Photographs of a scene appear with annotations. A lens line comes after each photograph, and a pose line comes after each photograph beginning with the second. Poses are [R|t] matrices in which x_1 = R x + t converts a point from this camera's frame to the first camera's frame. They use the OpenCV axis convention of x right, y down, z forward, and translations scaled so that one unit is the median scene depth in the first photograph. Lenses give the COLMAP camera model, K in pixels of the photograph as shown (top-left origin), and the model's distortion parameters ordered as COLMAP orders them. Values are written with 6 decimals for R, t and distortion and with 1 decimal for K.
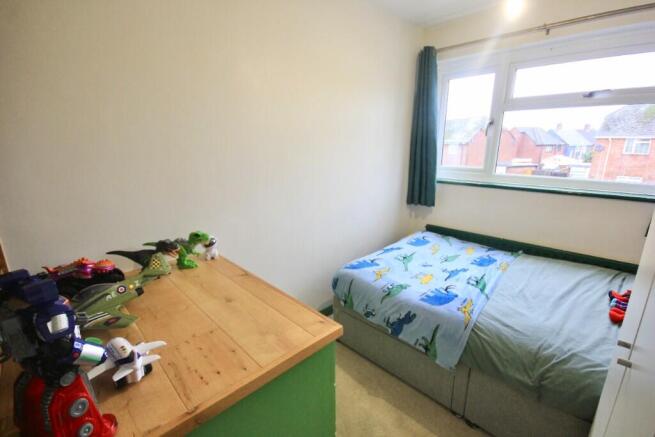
lens RADIAL K [[305.2, 0, 330.0], [0, 305.2, 225.5], [0, 0, 1]] dist [0.002669, 0.000107]
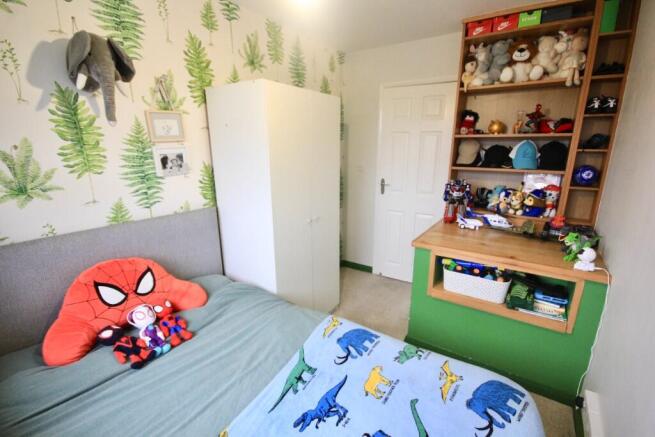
lens RADIAL K [[305.2, 0, 330.0], [0, 305.2, 225.5], [0, 0, 1]] dist [0.002669, 0.000107]
pose [[-0.980341, 0.045402, -0.192016, 0.541231], [-0.055396, 0.870693, 0.488697, -0.422034], [0.189375, 0.489727, -0.851061, 1.439880]]
